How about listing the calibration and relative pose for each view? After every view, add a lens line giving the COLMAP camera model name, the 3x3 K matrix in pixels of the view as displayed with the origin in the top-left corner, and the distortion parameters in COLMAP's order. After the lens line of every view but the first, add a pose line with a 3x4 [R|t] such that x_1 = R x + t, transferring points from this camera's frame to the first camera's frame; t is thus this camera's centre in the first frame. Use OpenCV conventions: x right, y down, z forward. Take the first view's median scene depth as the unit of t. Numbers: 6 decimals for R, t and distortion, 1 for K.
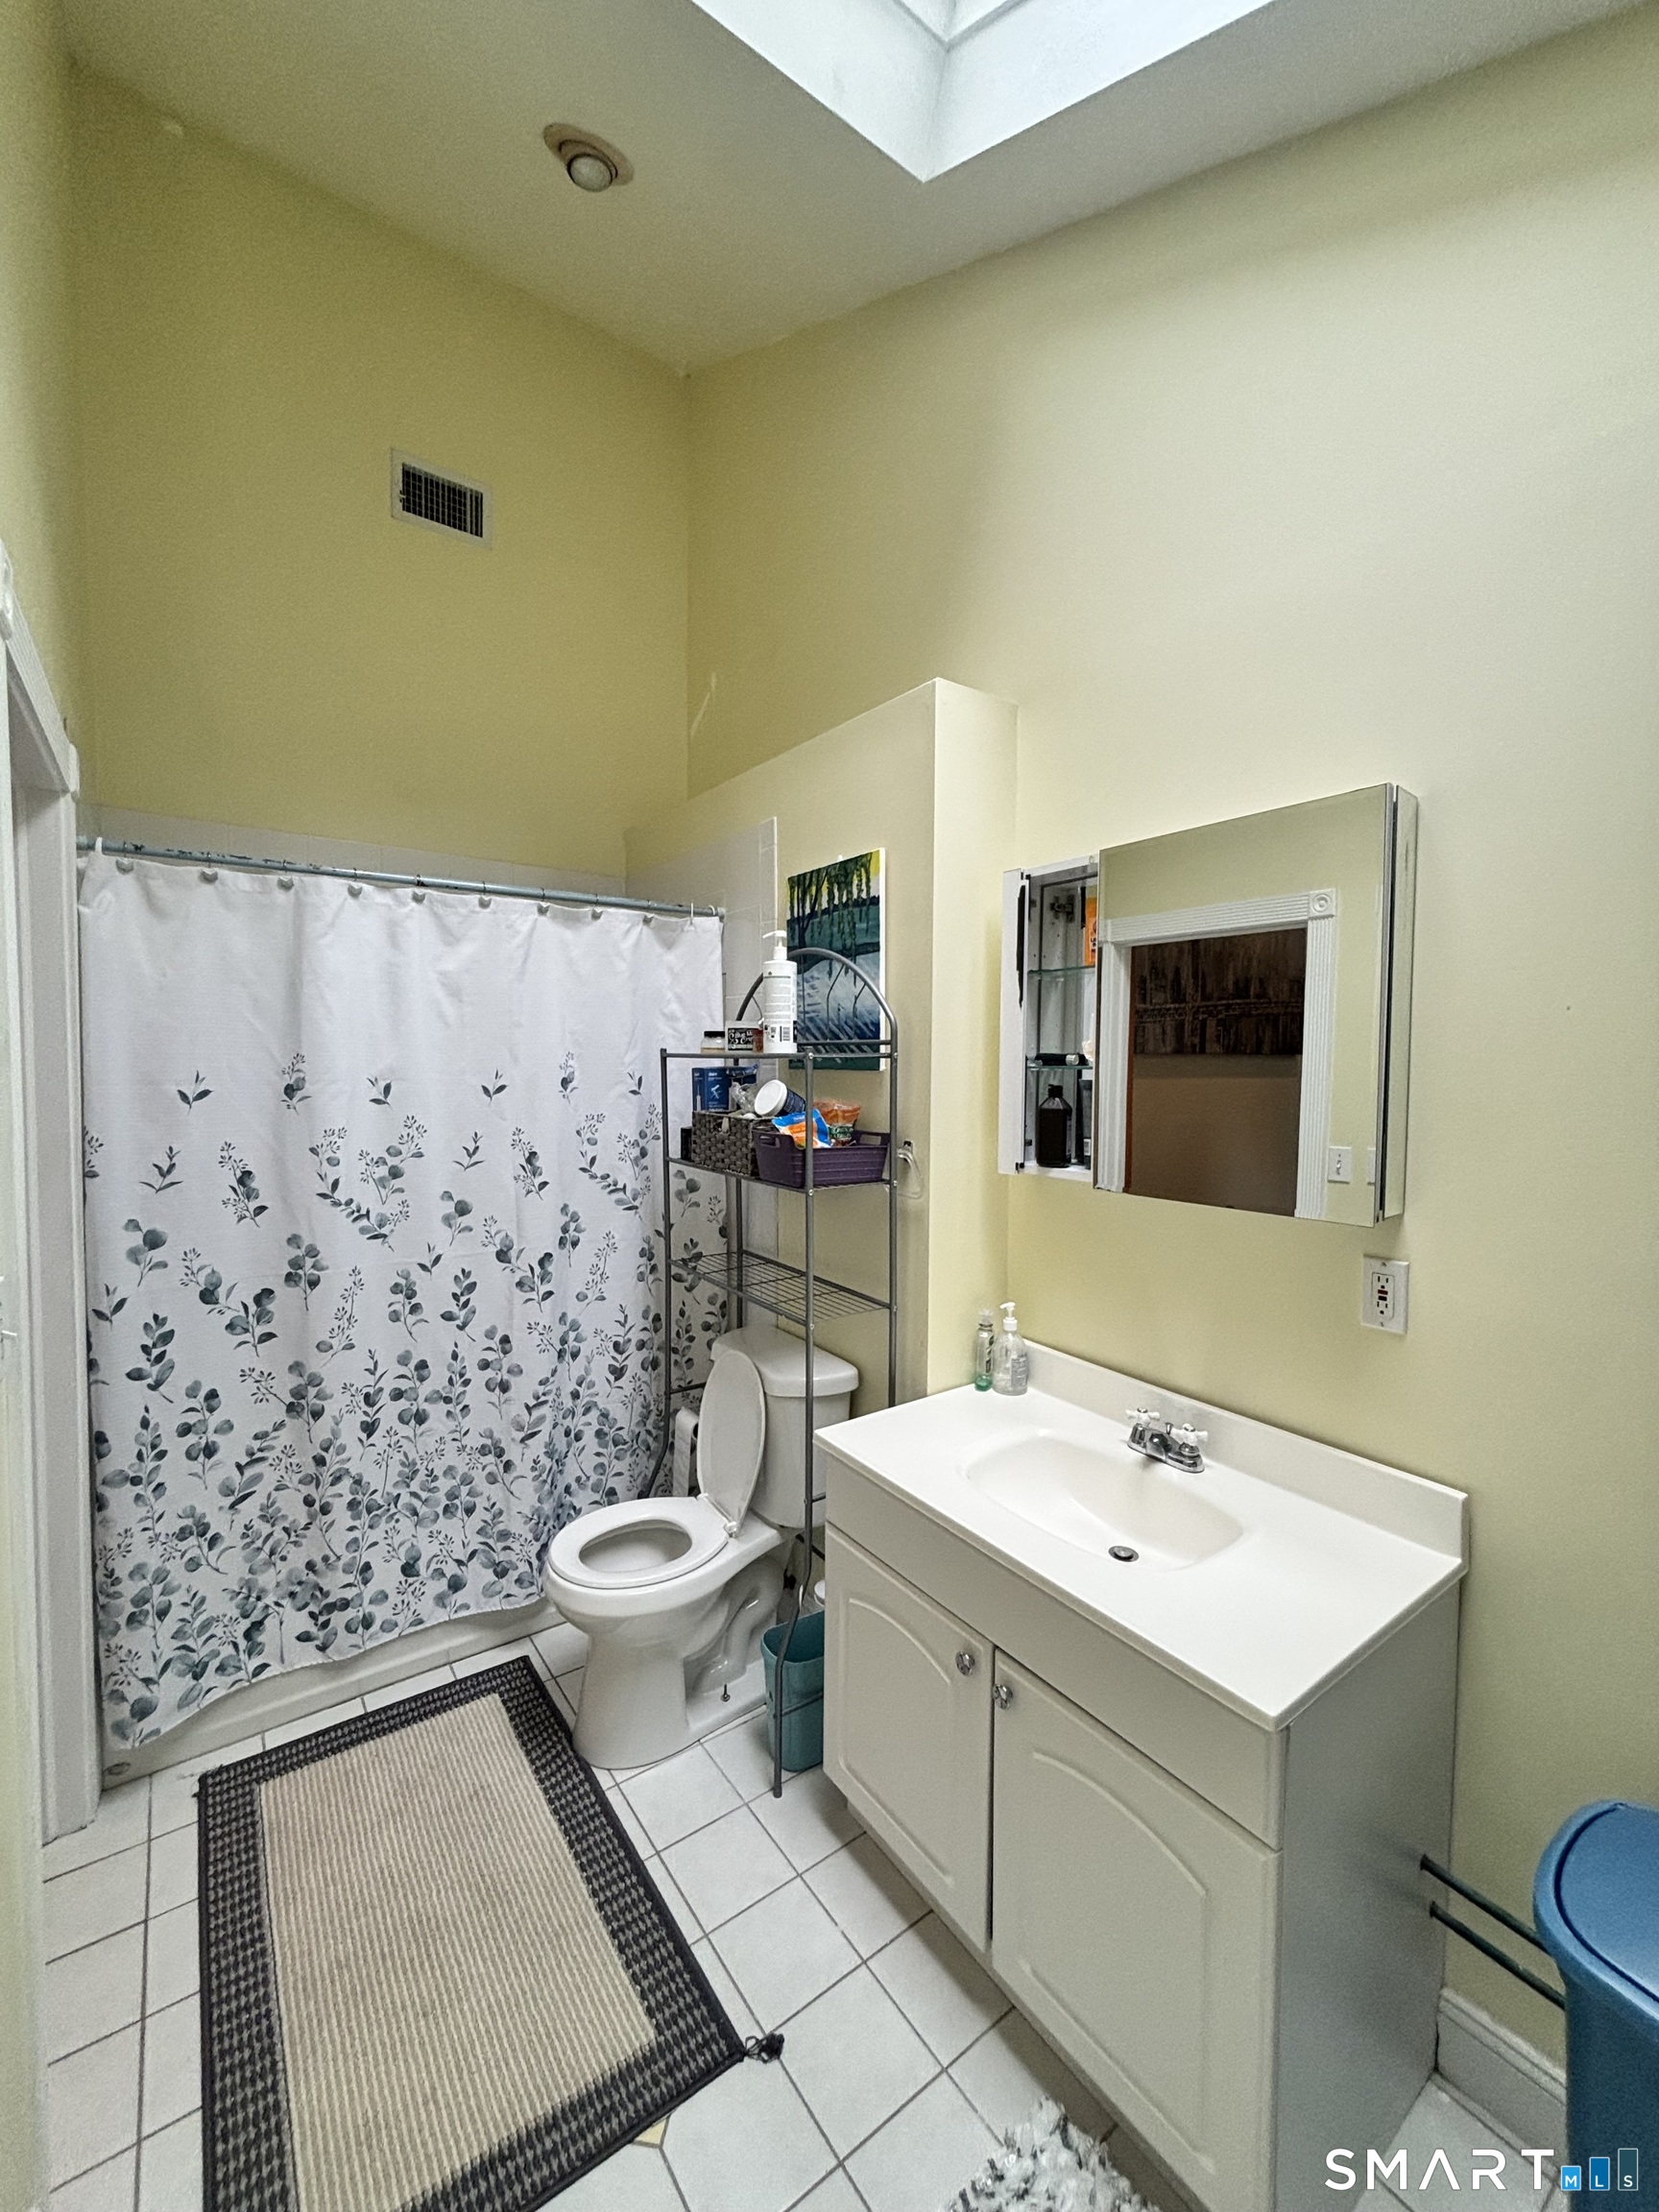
lens RADIAL K [[887.9, 0, 835.9], [0, 887.9, 1106.0], [0, 0, 1]] dist [0.007821, -0.003545]
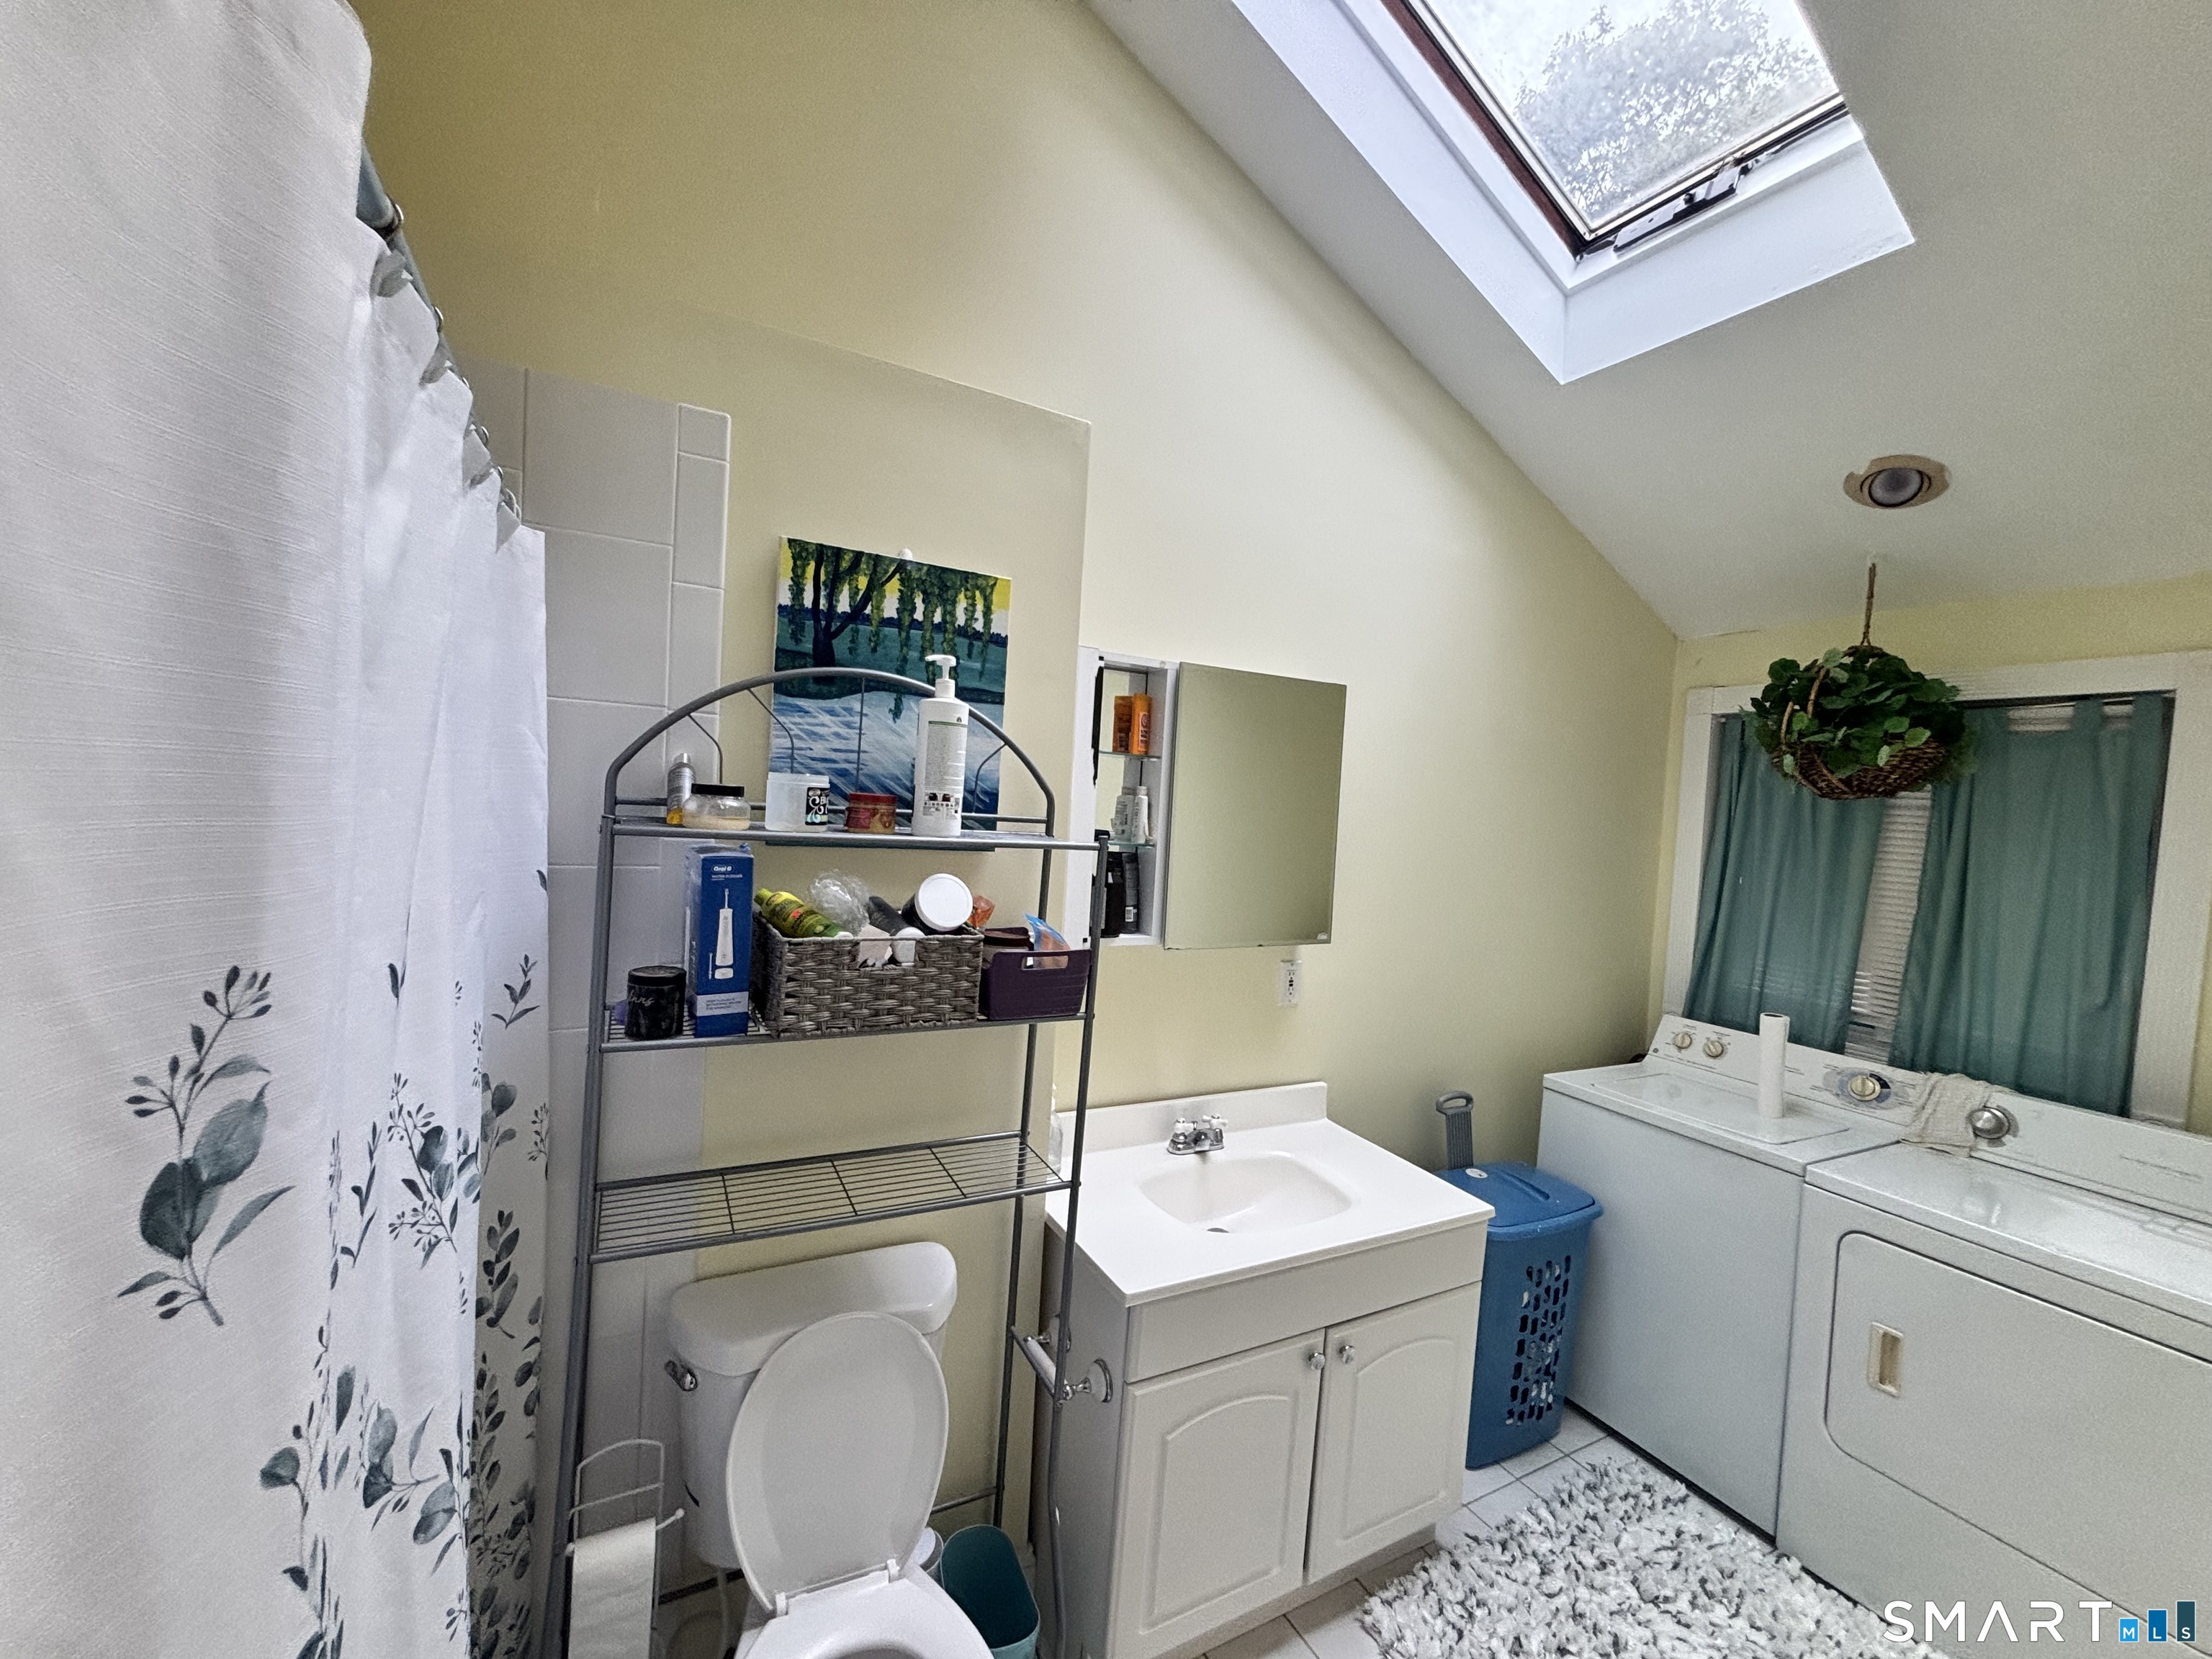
lens RADIAL K [[887.9, 0, 1114.3], [0, 887.9, 825.1], [0, 0, 1]] dist [0.007821, -0.003545]
pose [[0.114844, -0.031731, 0.992877, -0.701884], [-0.014246, 0.999334, 0.033585, -0.088135], [-0.993281, -0.018002, 0.114315, 0.759845]]
